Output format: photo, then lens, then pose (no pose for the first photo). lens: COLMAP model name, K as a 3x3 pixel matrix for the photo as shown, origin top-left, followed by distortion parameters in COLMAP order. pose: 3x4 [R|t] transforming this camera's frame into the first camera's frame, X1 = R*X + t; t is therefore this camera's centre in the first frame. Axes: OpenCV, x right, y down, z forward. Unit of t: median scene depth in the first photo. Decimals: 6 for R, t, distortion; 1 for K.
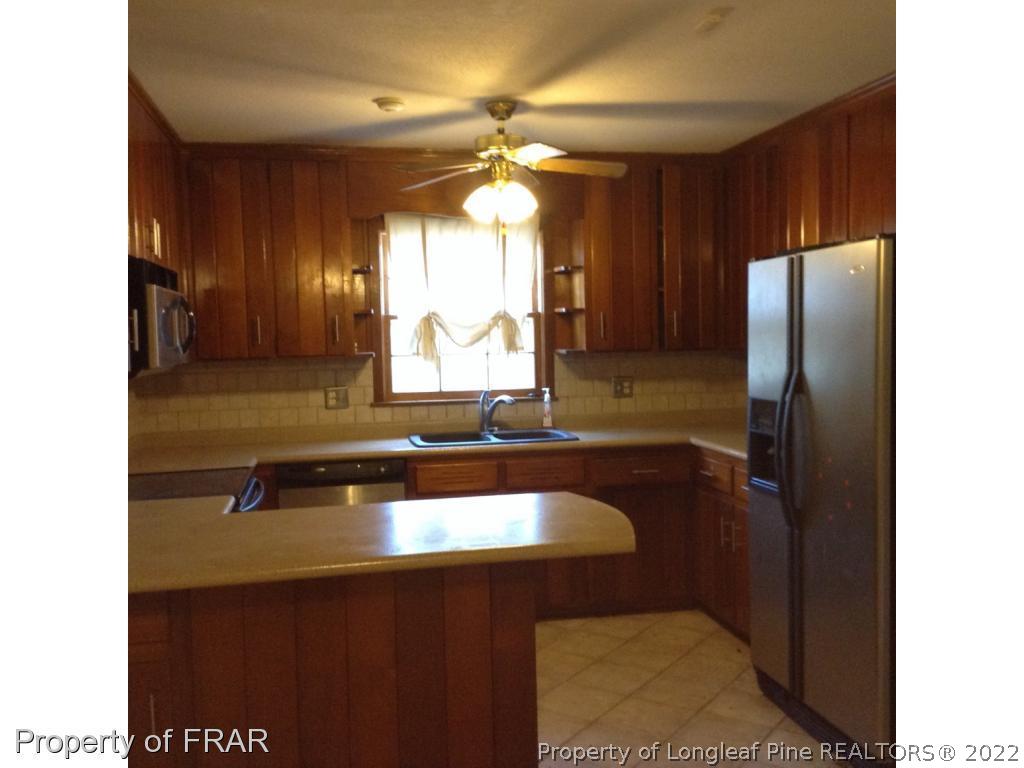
lens RADIAL K [[937.0, 0, 512.0], [0, 937.0, 384.0], [0, 0, 1]] dist [0.081804, -0.002449]
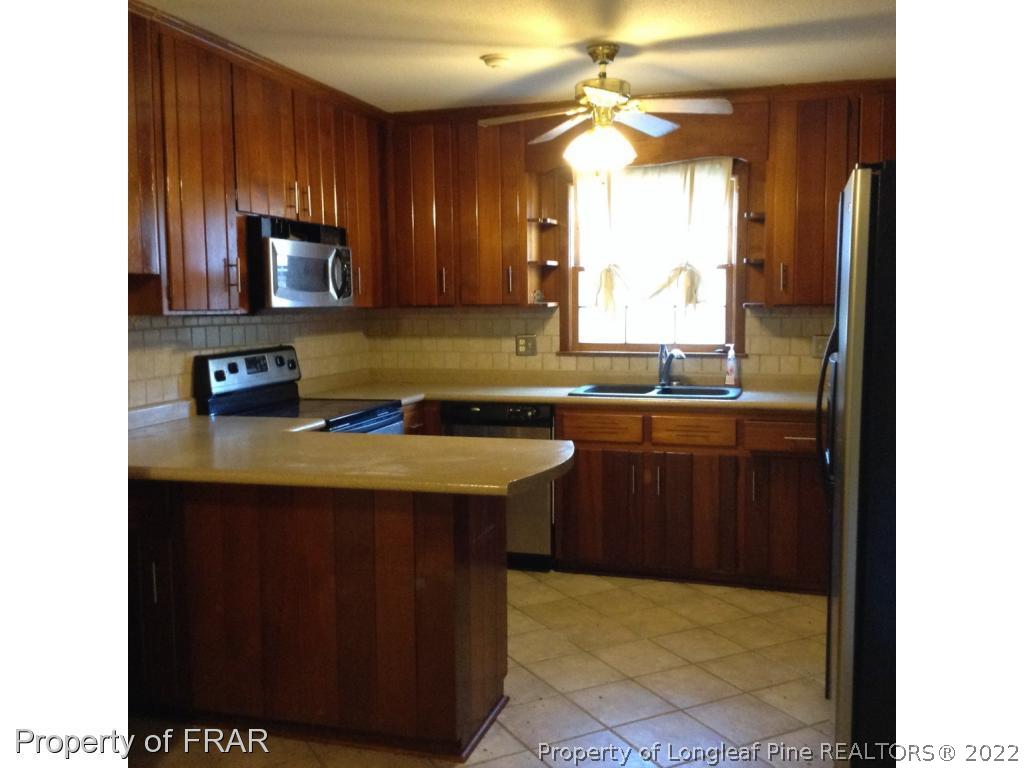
lens RADIAL K [[937.0, 0, 512.0], [0, 937.0, 384.0], [0, 0, 1]] dist [0.081804, -0.002449]
pose [[0.881322, 0.059442, -0.468762, 0.297673], [-0.038620, 0.997798, 0.053919, 0.001892], [0.470935, -0.029417, 0.881677, 0.060299]]
